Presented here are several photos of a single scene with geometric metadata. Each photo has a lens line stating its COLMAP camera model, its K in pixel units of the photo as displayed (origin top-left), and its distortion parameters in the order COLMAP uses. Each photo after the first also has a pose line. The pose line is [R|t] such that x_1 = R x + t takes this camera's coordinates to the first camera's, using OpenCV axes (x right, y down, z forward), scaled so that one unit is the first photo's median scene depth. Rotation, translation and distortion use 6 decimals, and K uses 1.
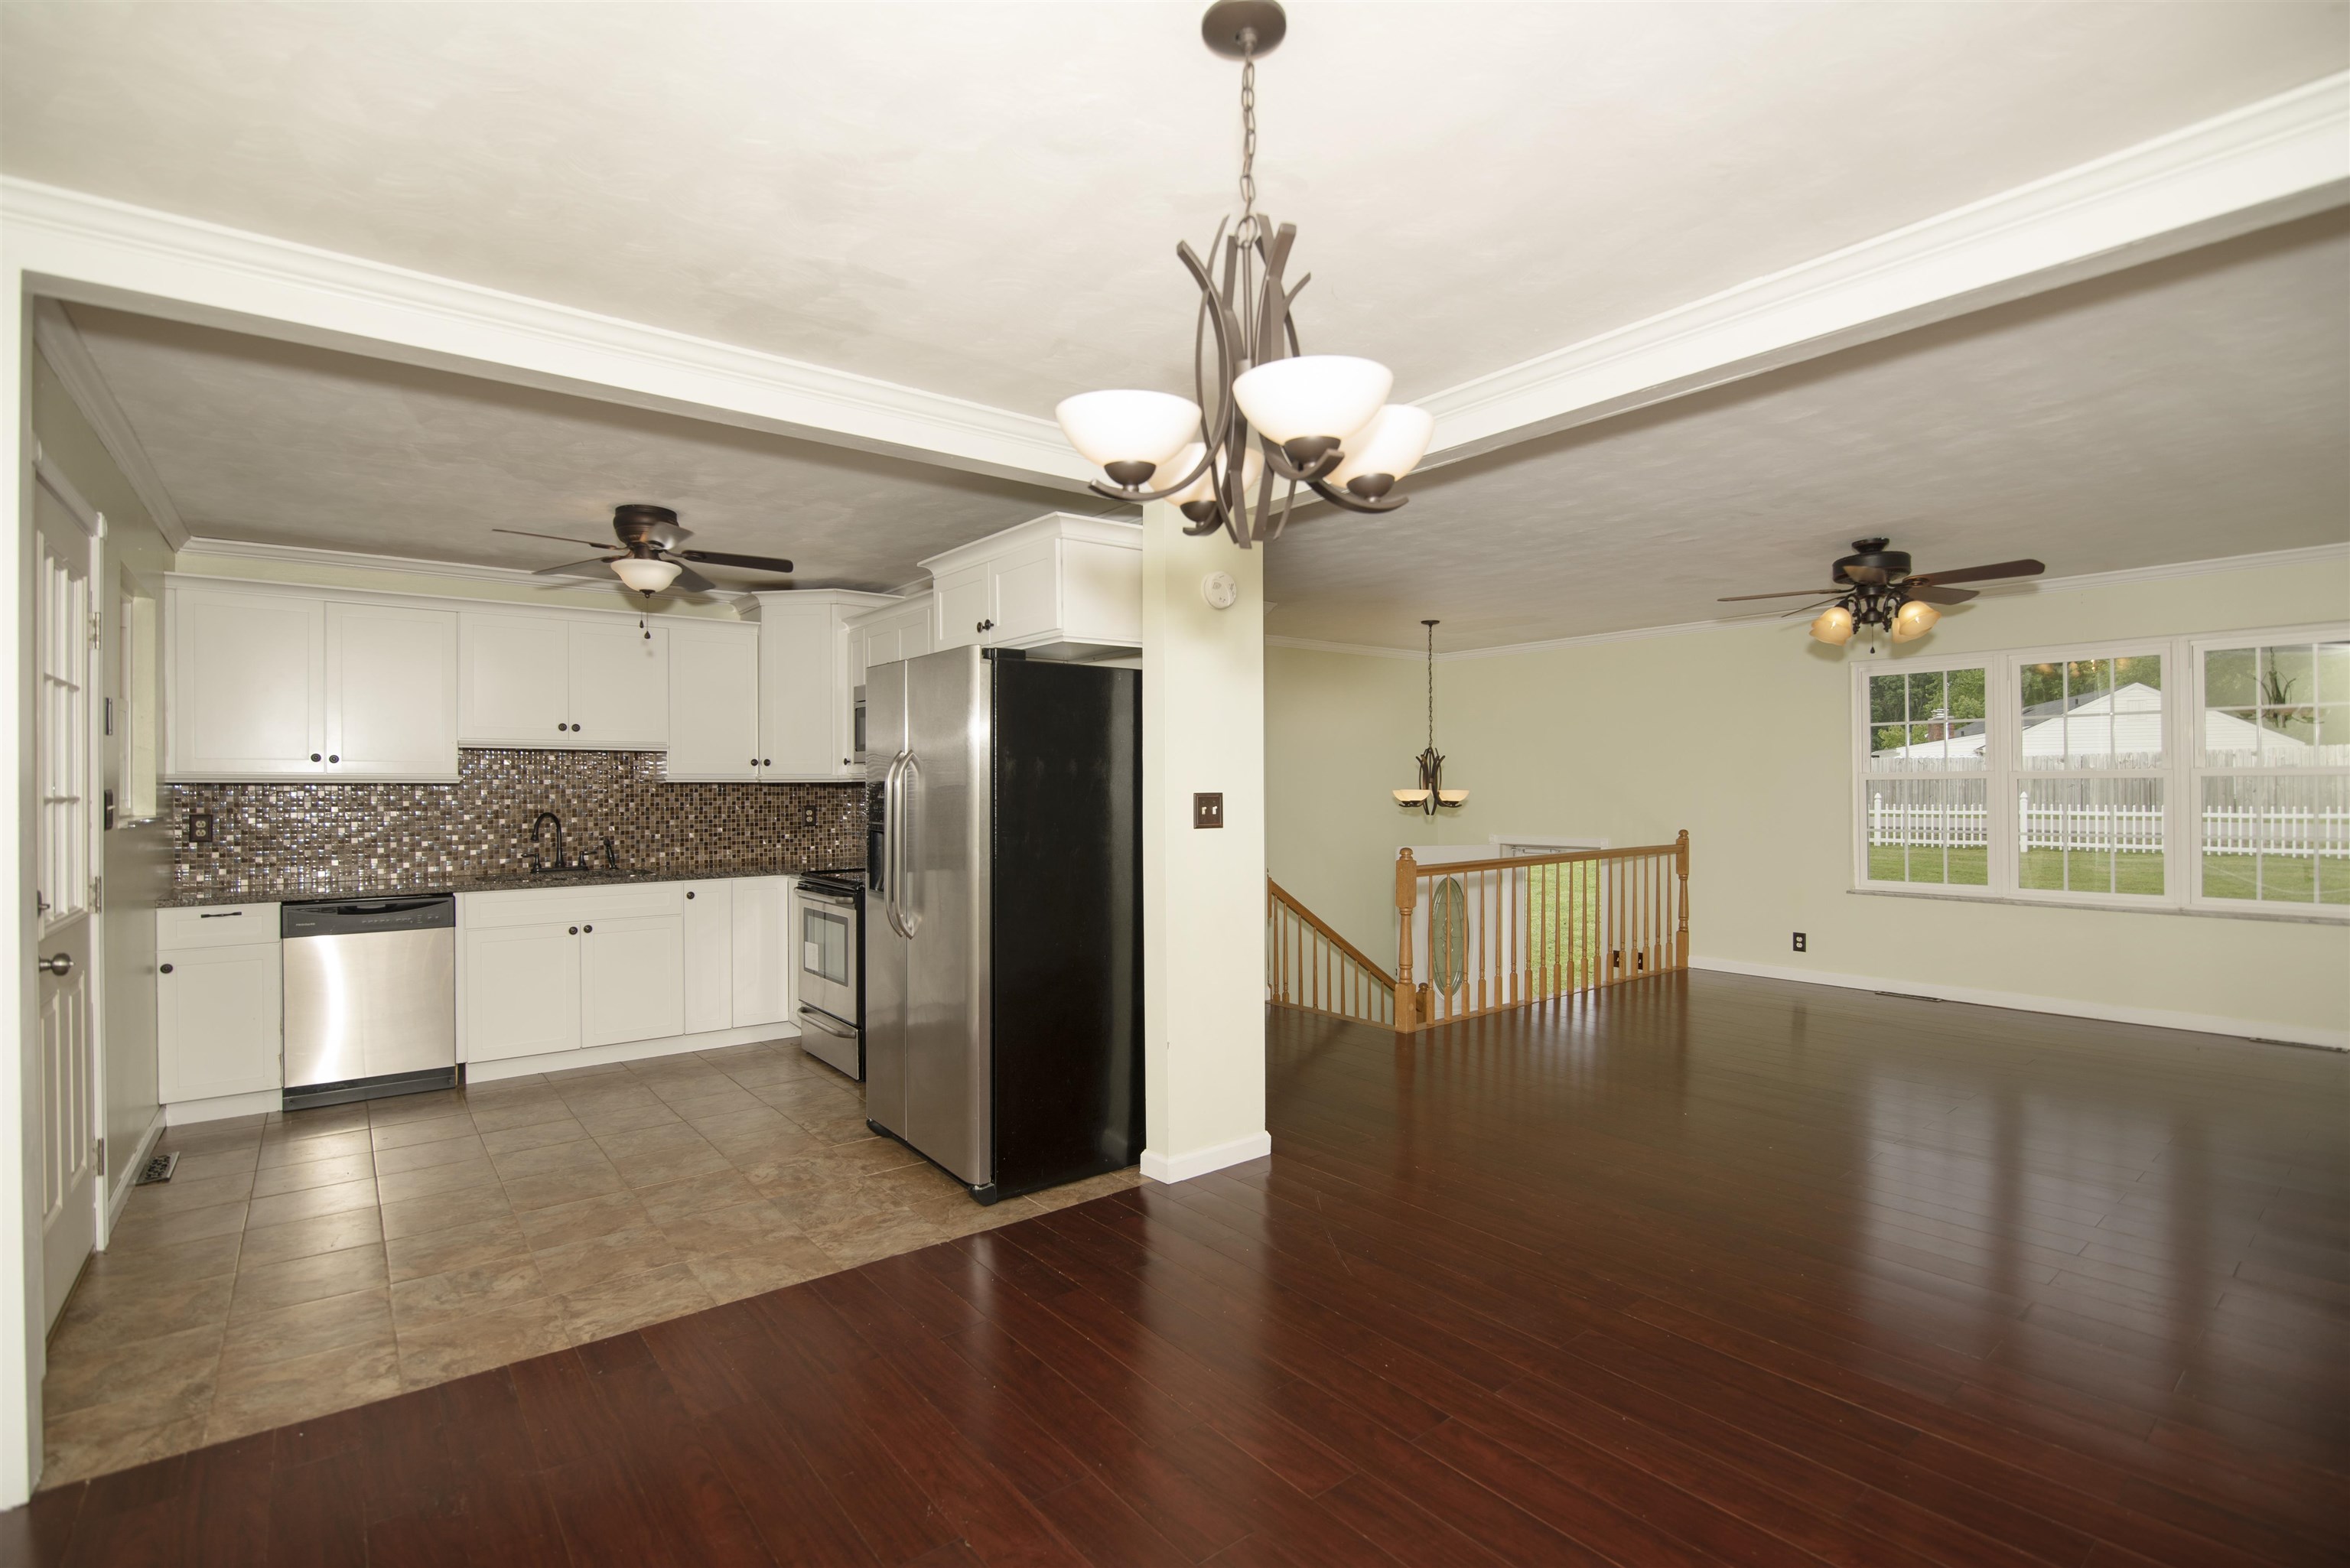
lens RADIAL K [[1071.2, 0, 1173.6], [0, 1071.2, 790.4], [0, 0, 1]] dist [-0.020346, 0.001346]
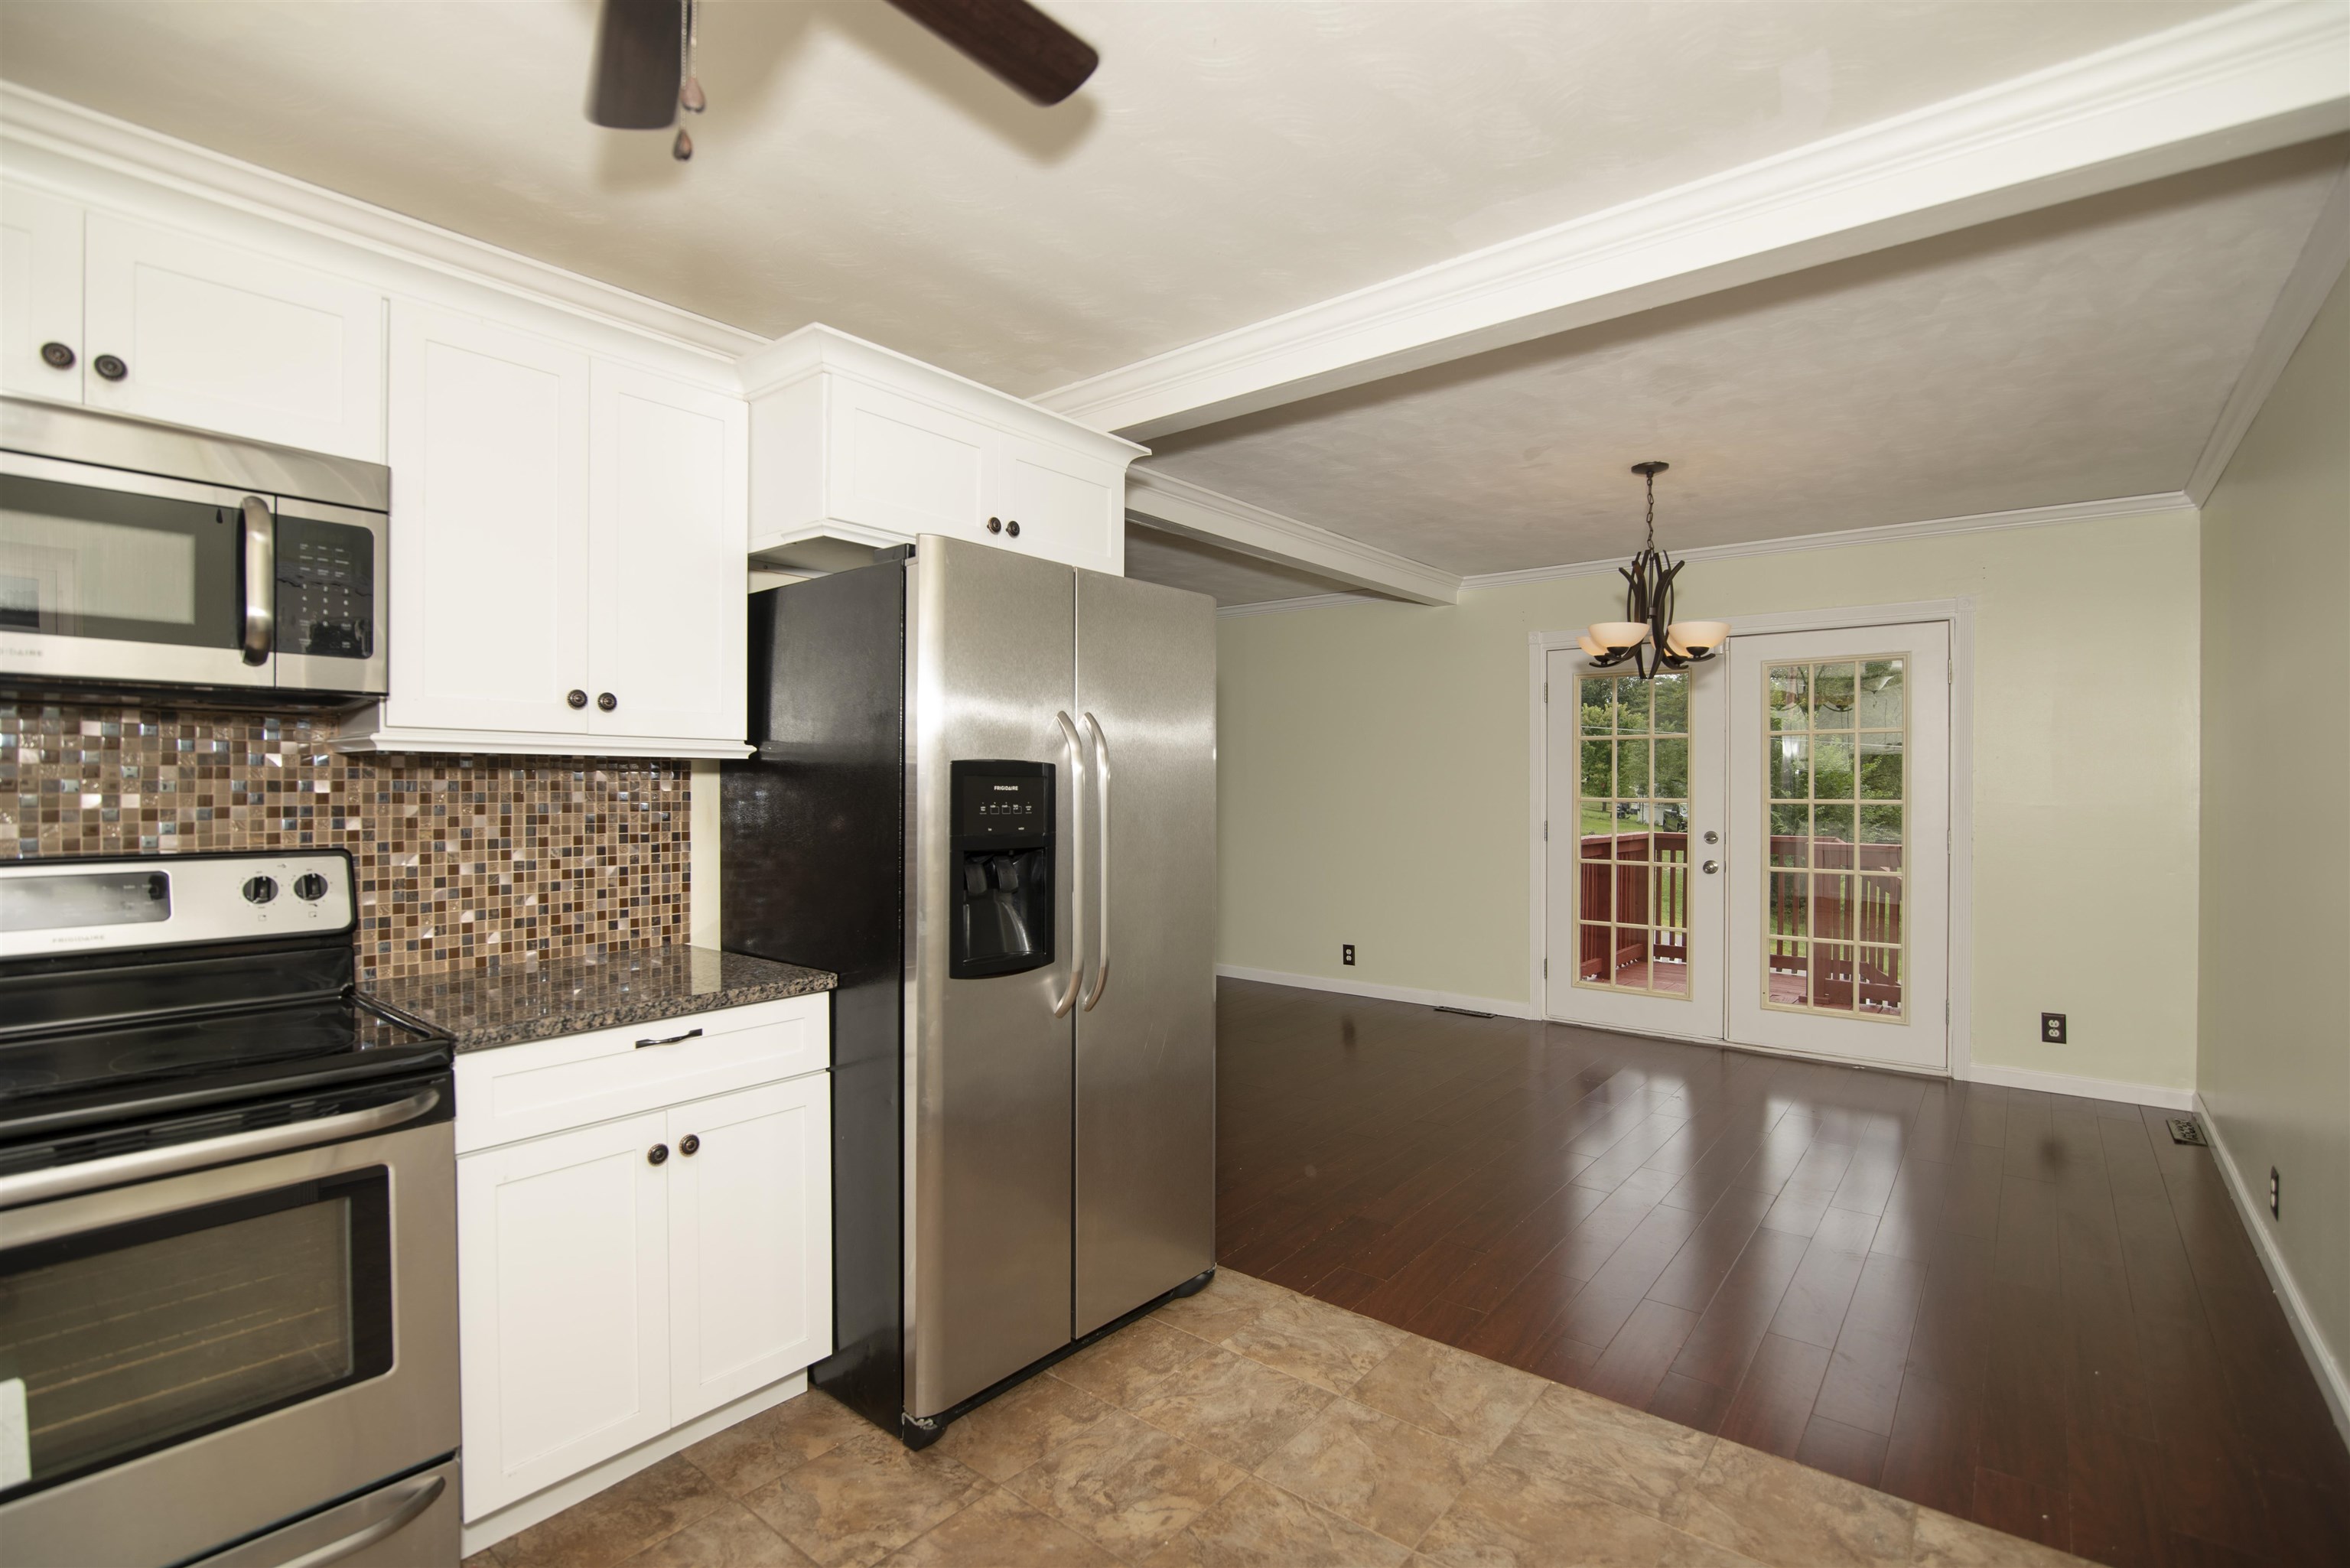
lens RADIAL K [[1071.2, 0, 1173.6], [0, 1071.2, 790.4], [0, 0, 1]] dist [-0.020346, 0.001346]
pose [[-0.211084, -0.005680, 0.977452, -1.063171], [0.005823, 0.999958, 0.007069, 0.003853], [-0.977451, 0.007183, -0.211042, 1.311381]]
